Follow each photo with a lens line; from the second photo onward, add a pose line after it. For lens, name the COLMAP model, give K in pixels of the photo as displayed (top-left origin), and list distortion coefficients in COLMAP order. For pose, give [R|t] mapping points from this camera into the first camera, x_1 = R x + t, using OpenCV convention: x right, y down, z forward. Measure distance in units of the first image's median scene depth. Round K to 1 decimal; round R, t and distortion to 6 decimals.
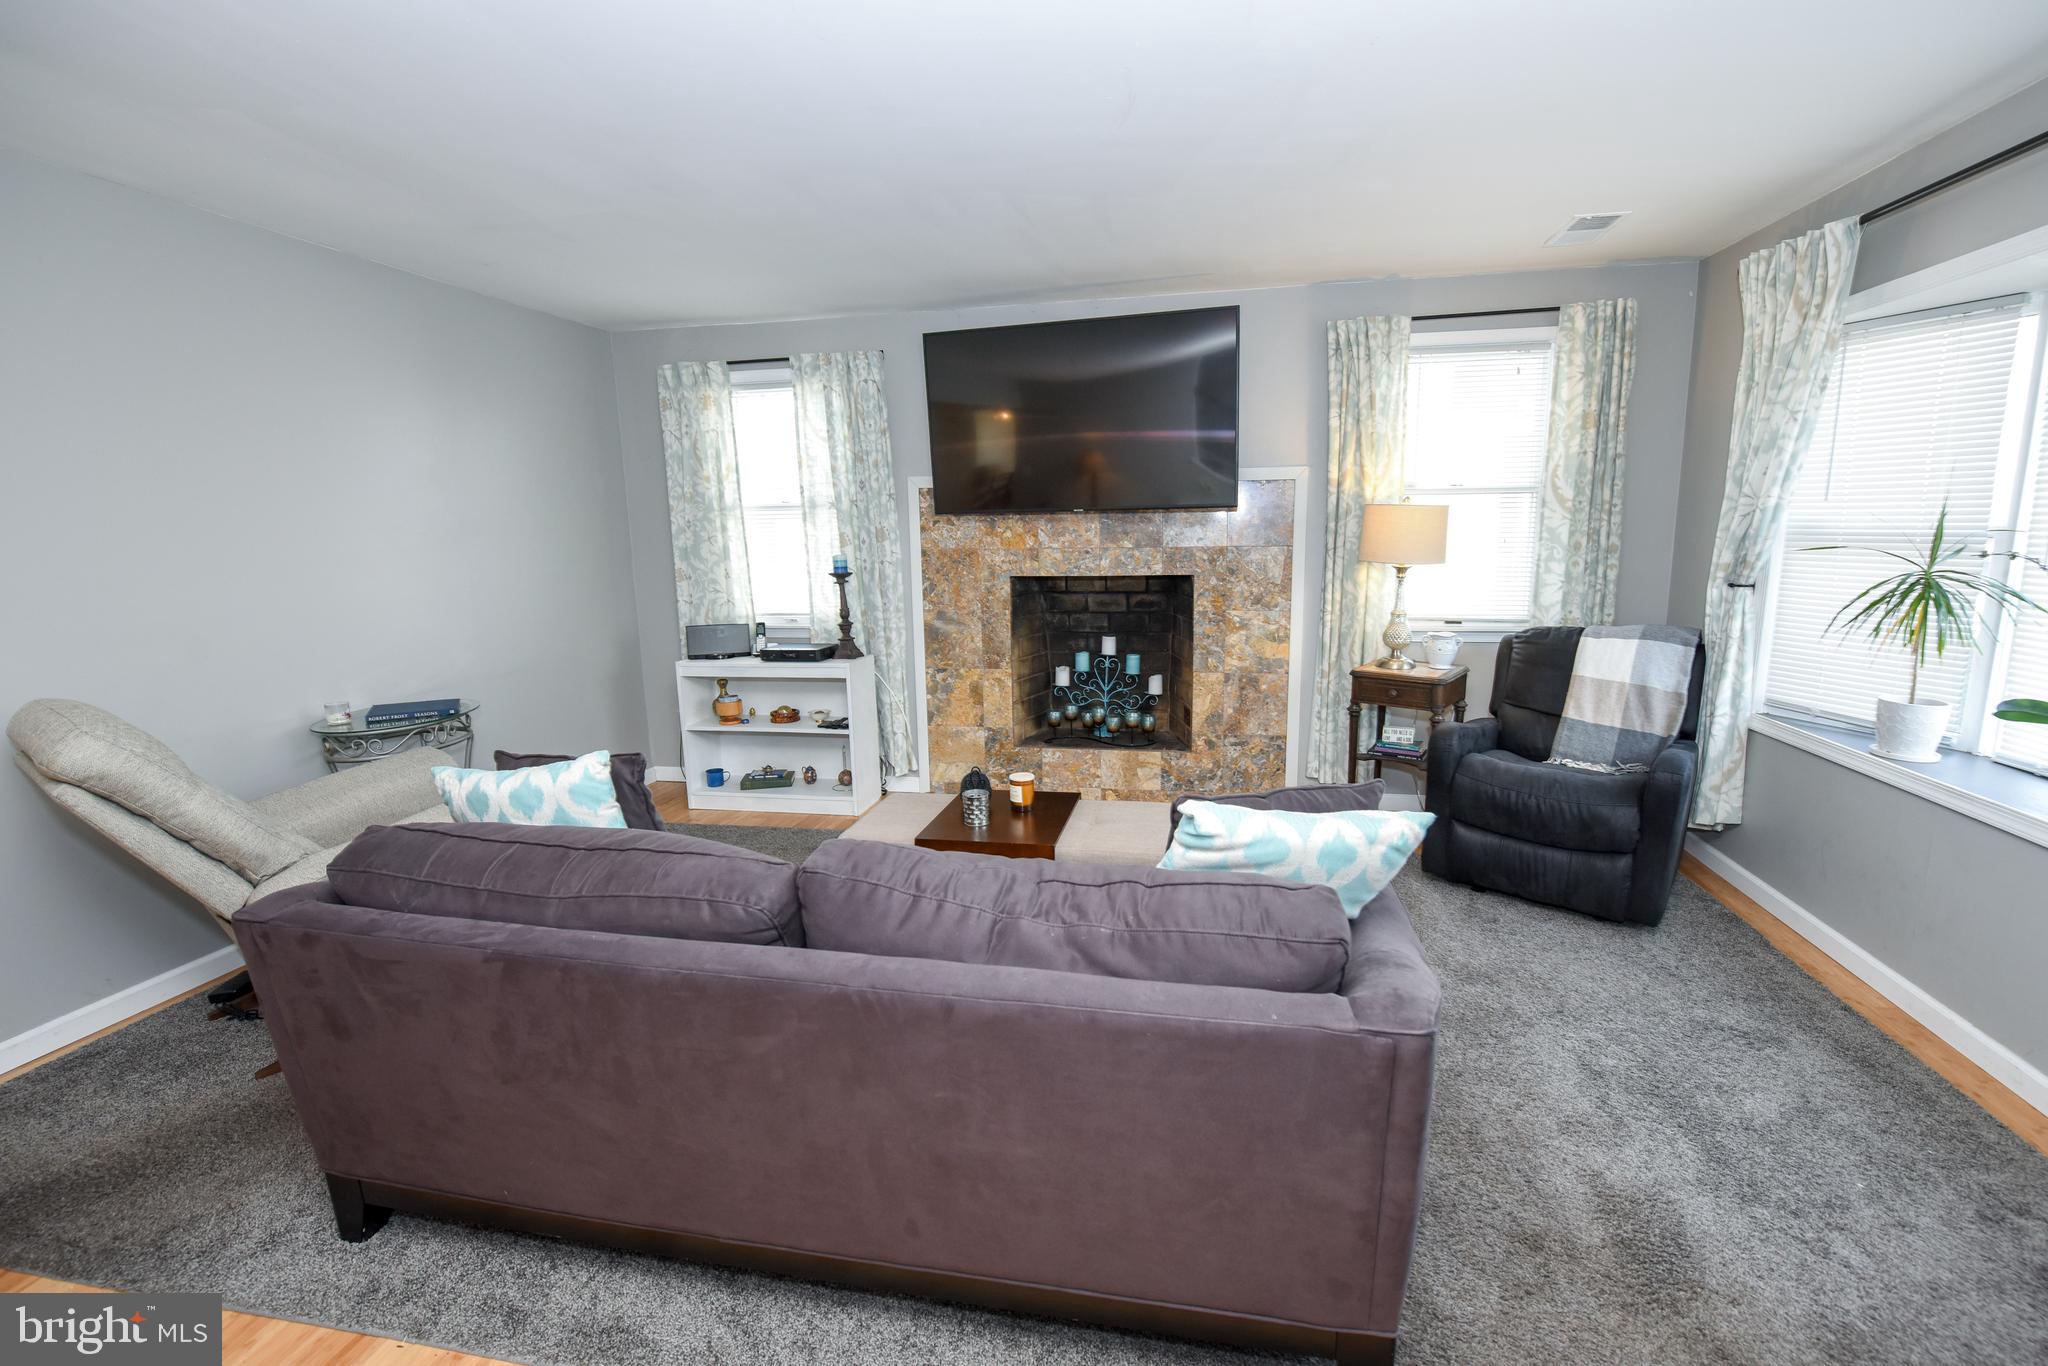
lens RADIAL K [[847.4, 0, 1073.4], [0, 847.4, 694.5], [0, 0, 1]] dist [-0.013971, -0.003105]
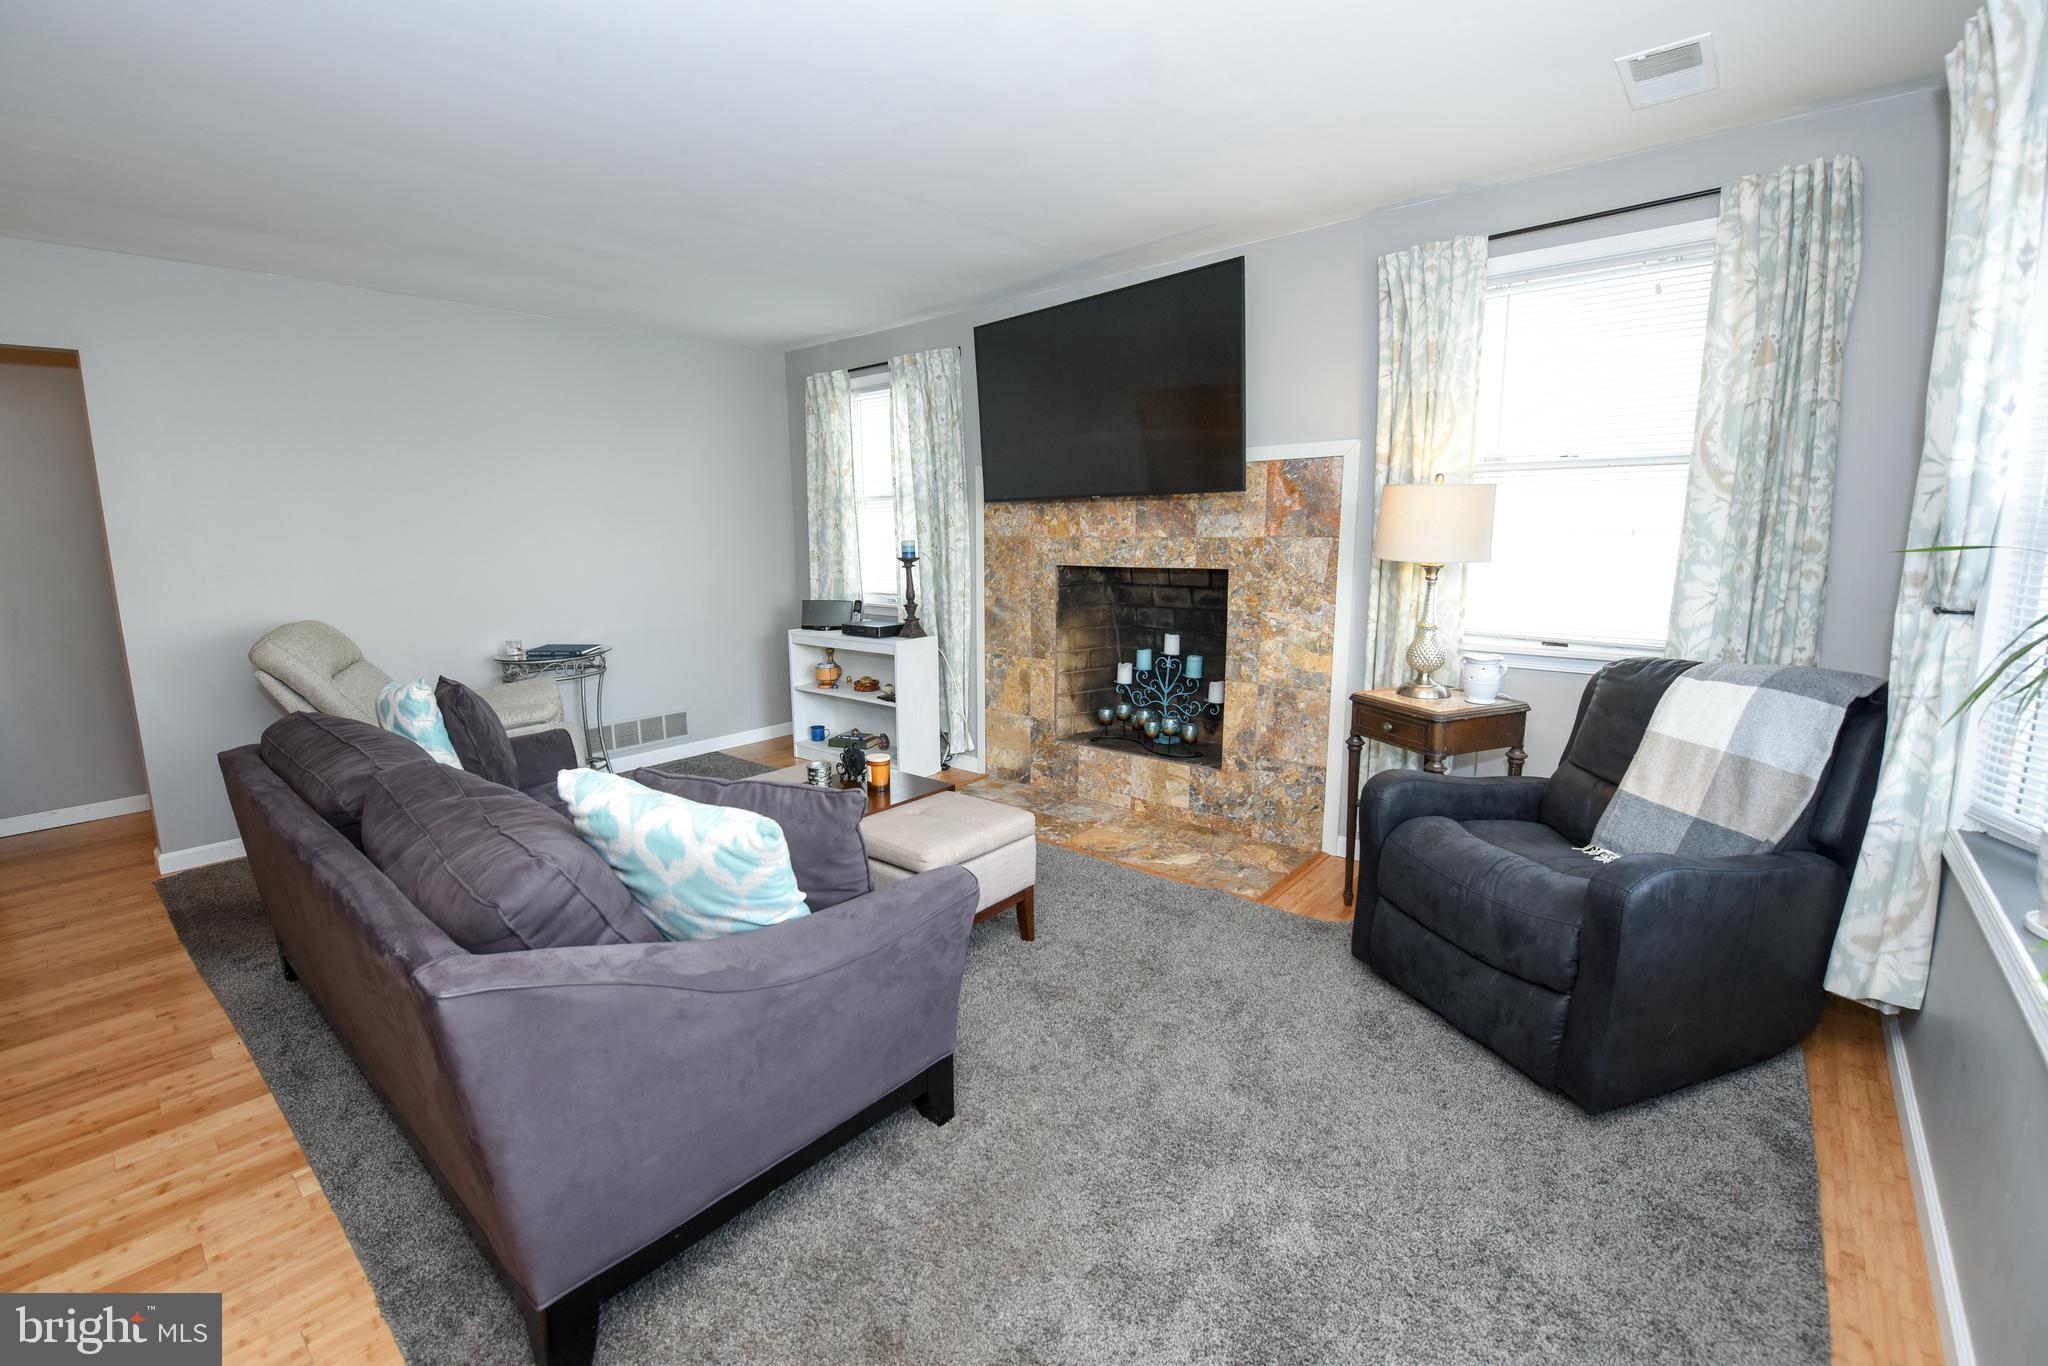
lens RADIAL K [[870.6, 0, 1017.9], [0, 870.6, 686.6], [0, 0, 1]] dist [-0.013948, -0.004887]
pose [[0.858110, 0.096545, -0.504308, 0.415188], [-0.097606, 0.994926, 0.024386, -0.021080], [0.504104, 0.028297, 0.863179, 0.117236]]
